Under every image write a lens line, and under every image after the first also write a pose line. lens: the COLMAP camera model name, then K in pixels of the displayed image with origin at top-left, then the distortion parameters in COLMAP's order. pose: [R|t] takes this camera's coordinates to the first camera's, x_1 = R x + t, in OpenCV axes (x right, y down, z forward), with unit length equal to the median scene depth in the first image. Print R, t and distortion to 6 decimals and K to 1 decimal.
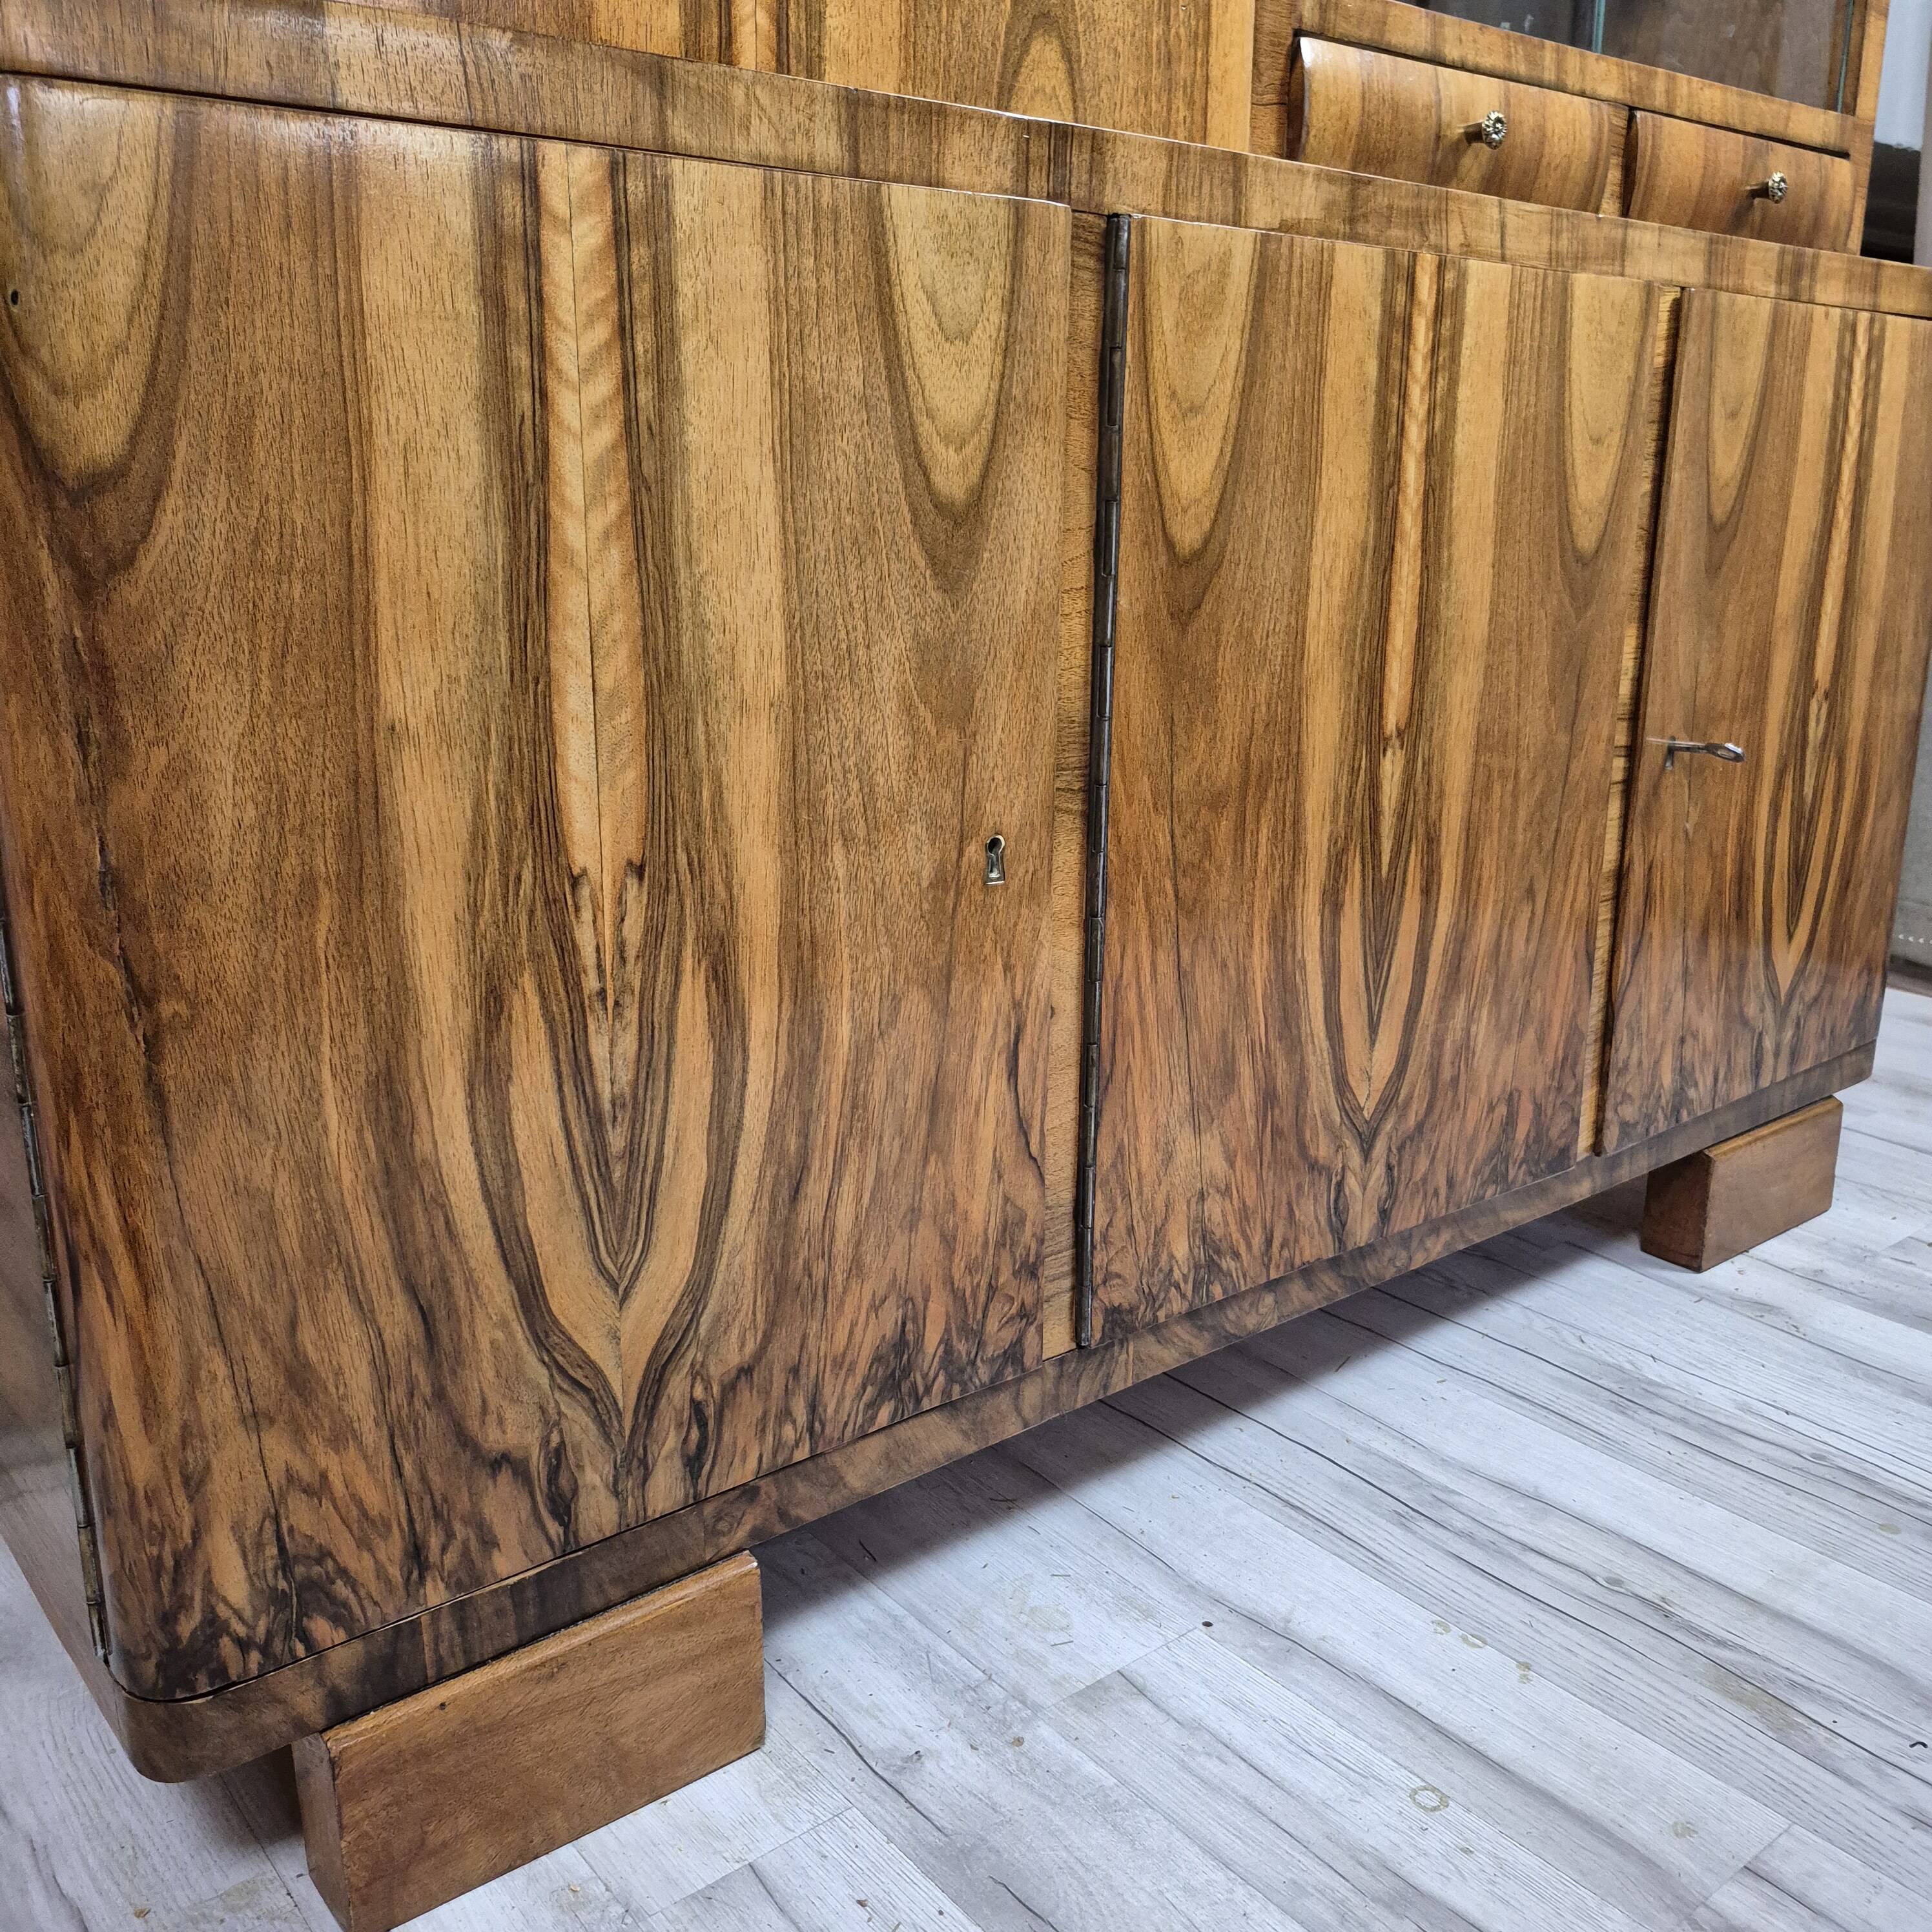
lens RADIAL K [[1804.4, 0, 973.1], [0, 1804.4, 962.4], [0, 0, 1]] dist [0.137759, -0.251171]
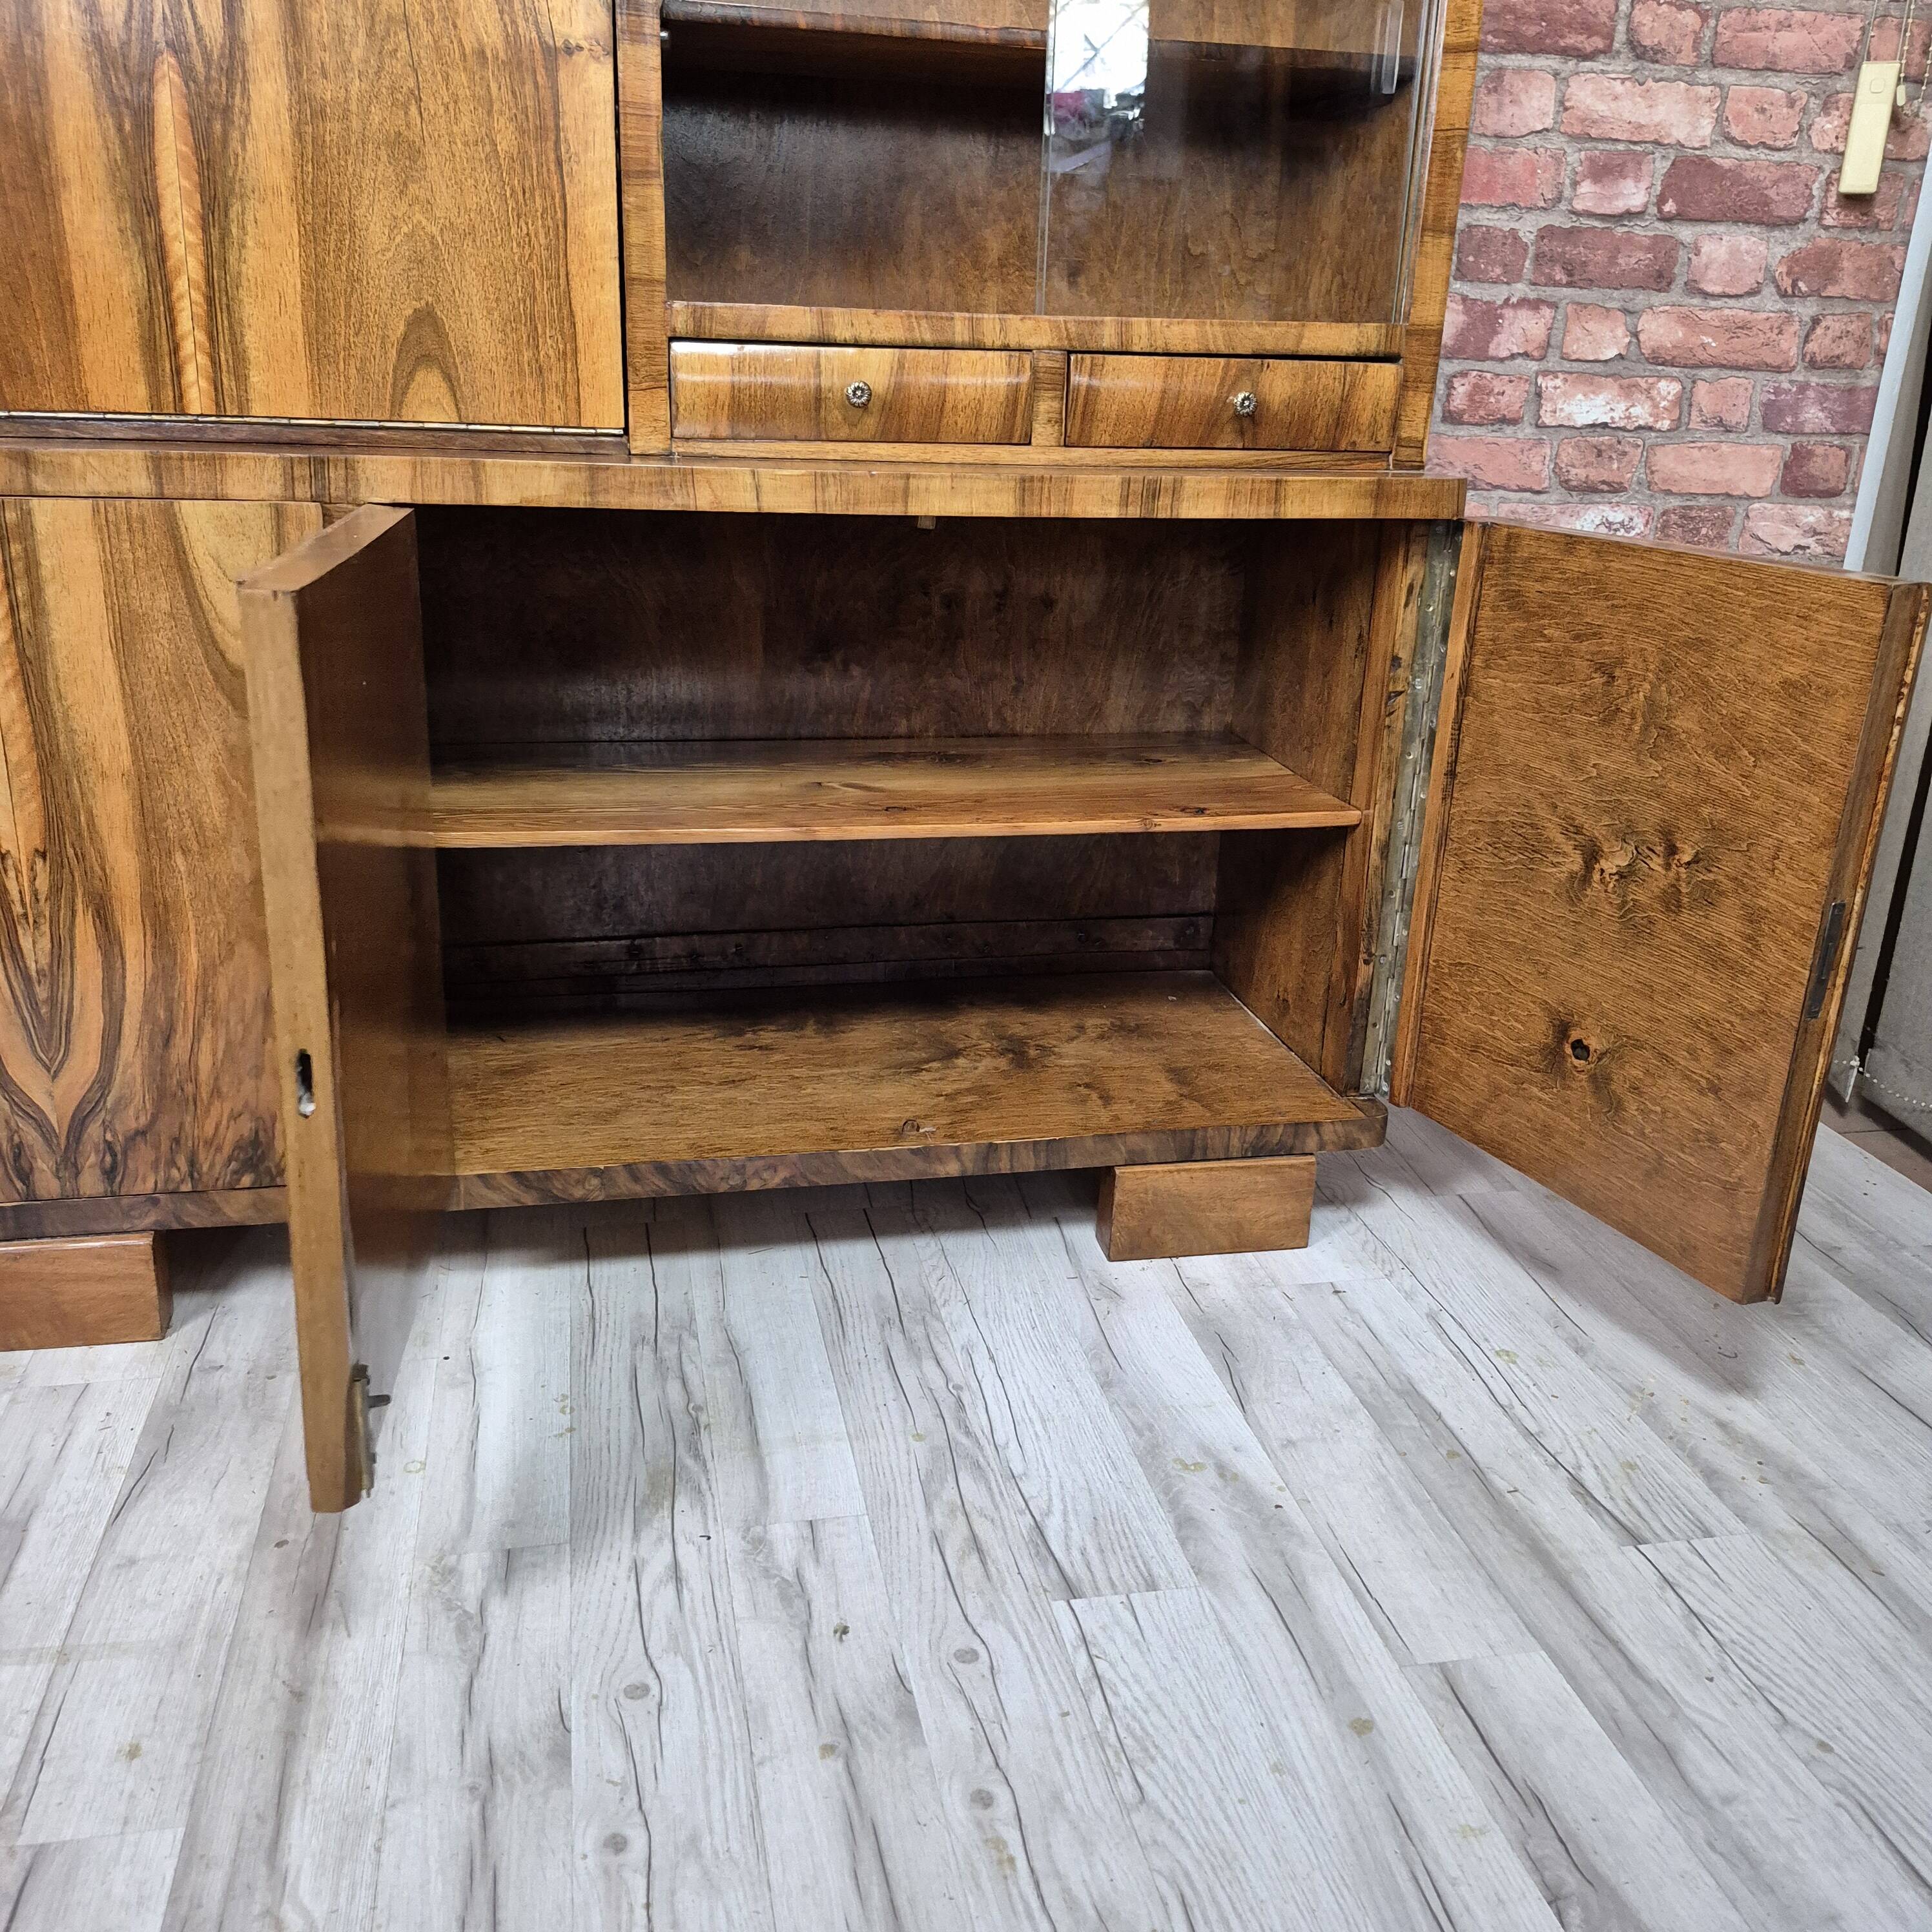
lens RADIAL K [[1824.6, 0, 954.2], [0, 1824.6, 977.6], [0, 0, 1]] dist [0.106467, -0.168797]
pose [[0.889819, 0.177474, -0.420387, 1.227664], [-0.145430, 0.983524, 0.107385, -0.221705], [0.432518, -0.034416, 0.900968, -0.277163]]
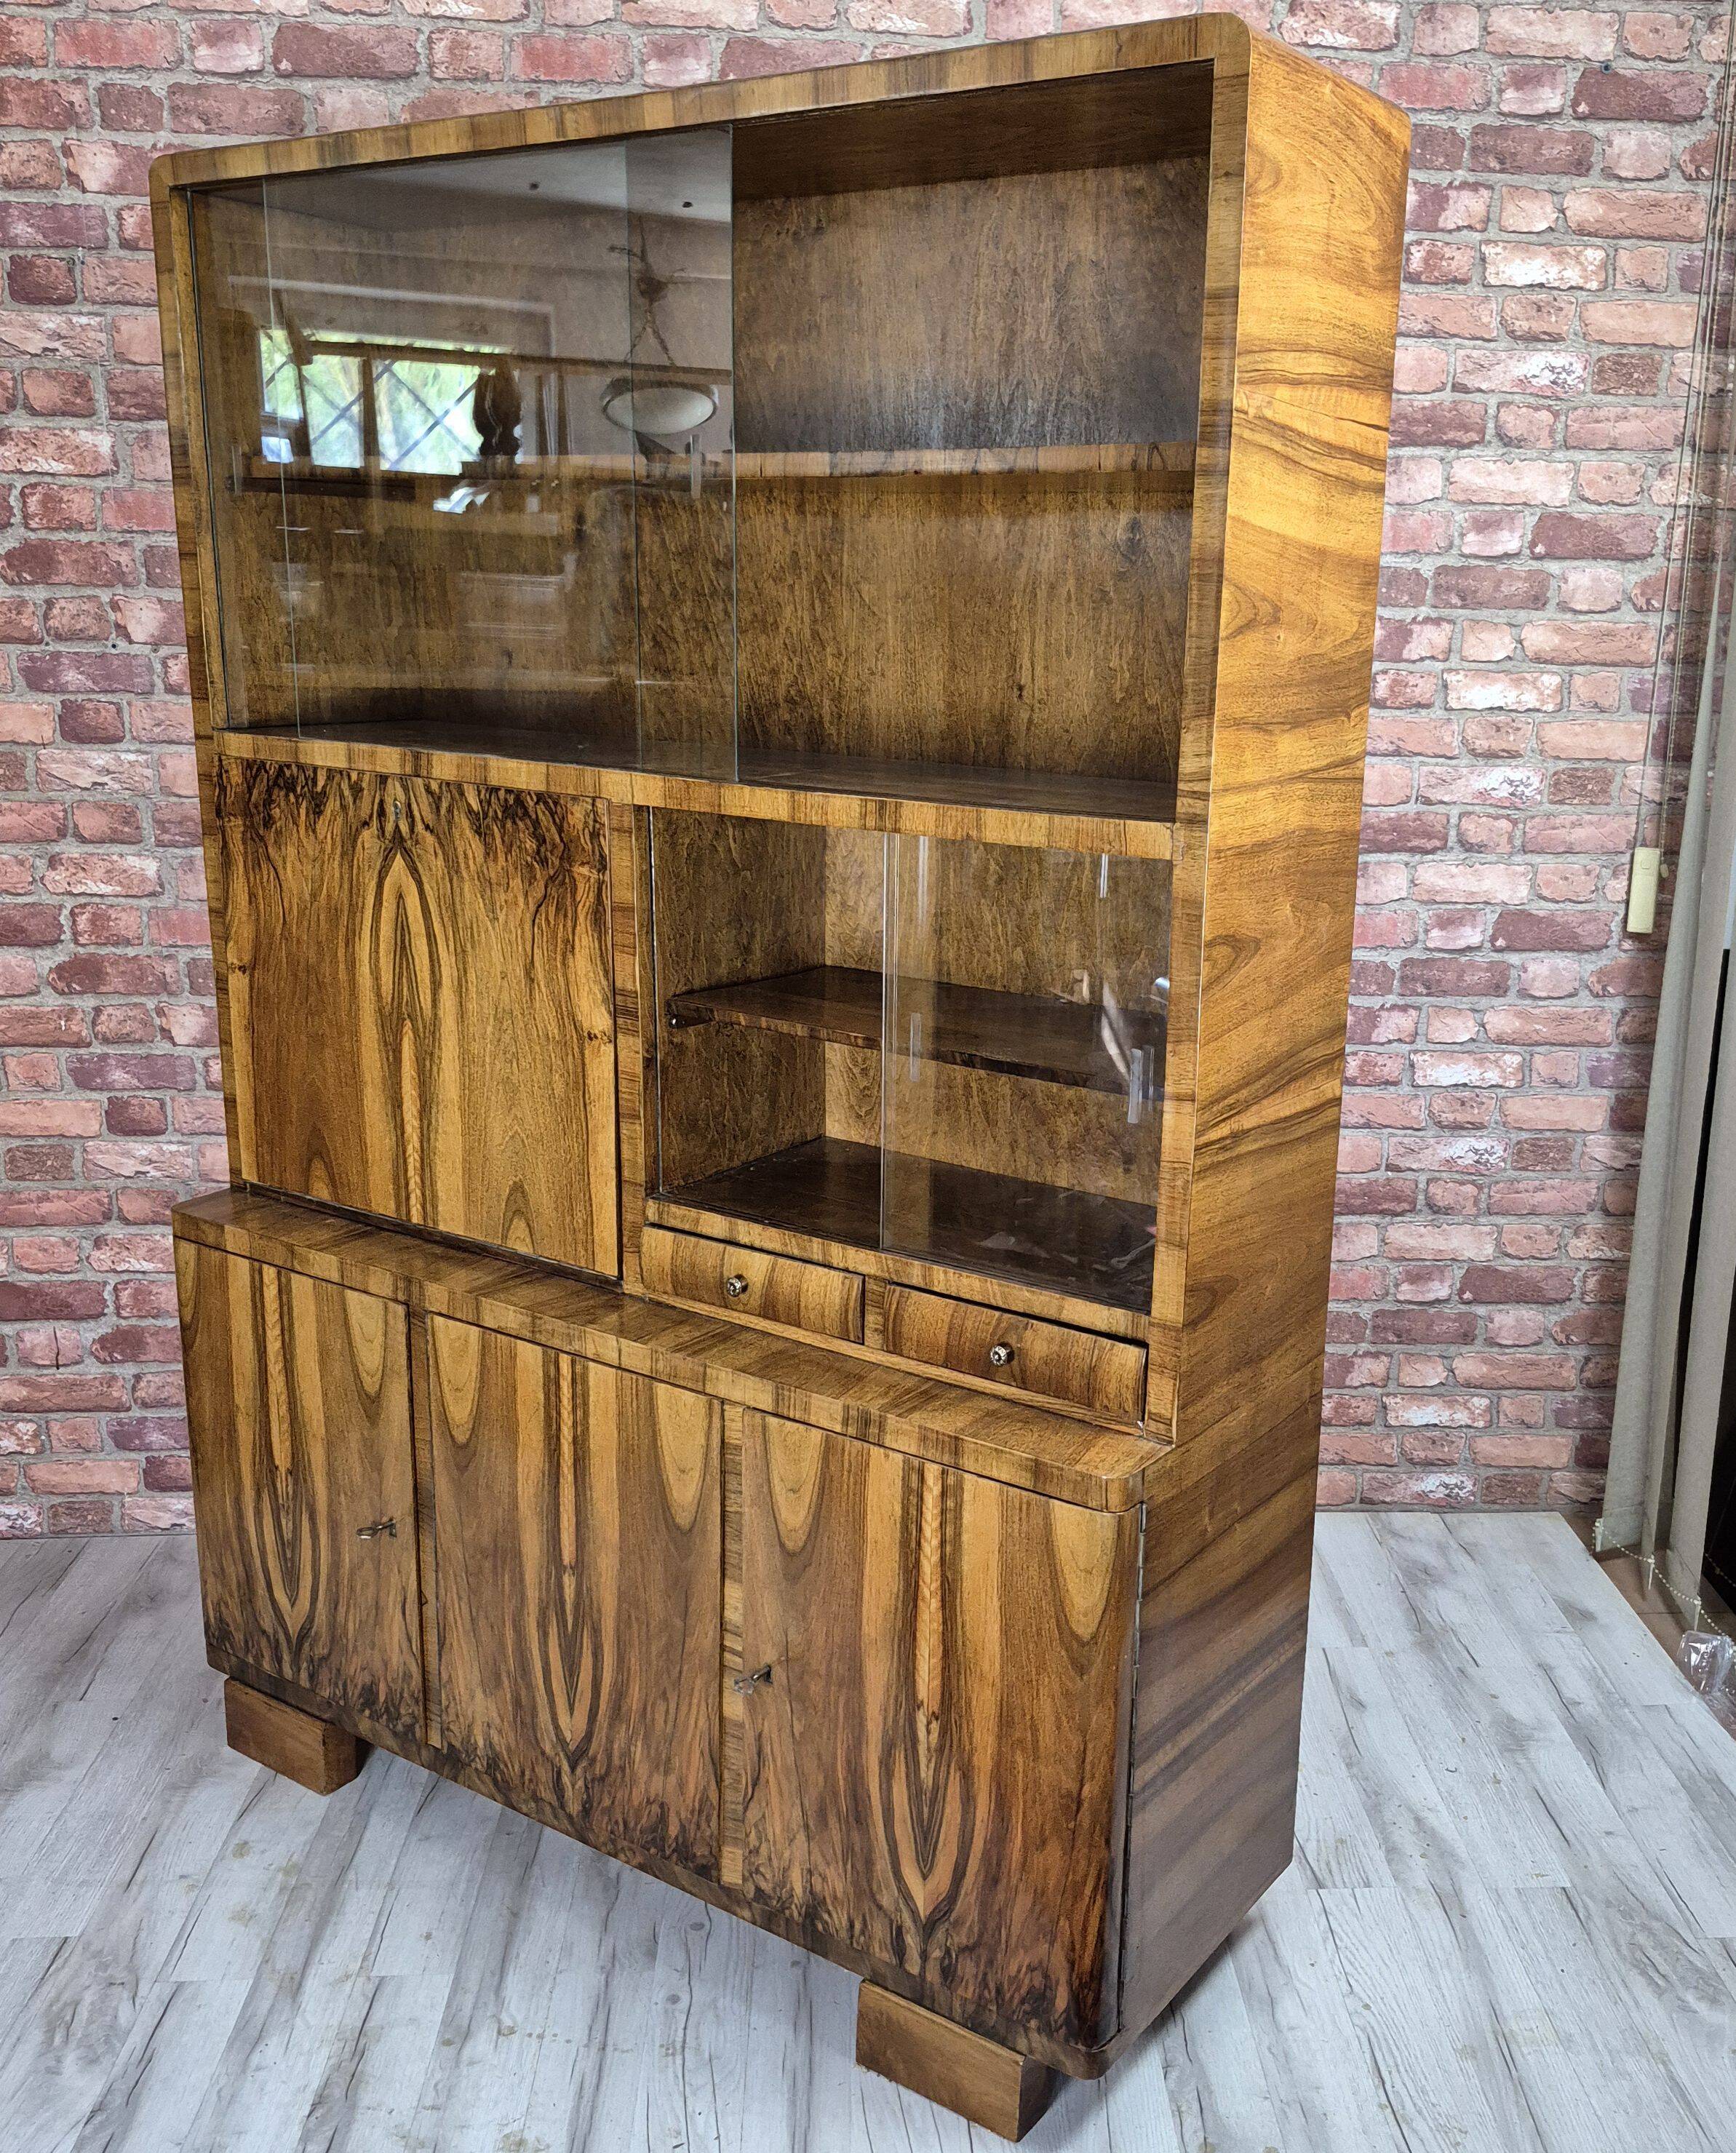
lens RADIAL K [[2028.0, 0, 1005.2], [0, 2028.0, 1102.6], [0, 0, 1]] dist [0.137896, -0.275422]
pose [[0.300480, 0.235444, -0.924272, 2.630296], [-0.268196, 0.950811, 0.155014, -1.224385], [0.915305, 0.201308, 0.348844, 0.627761]]
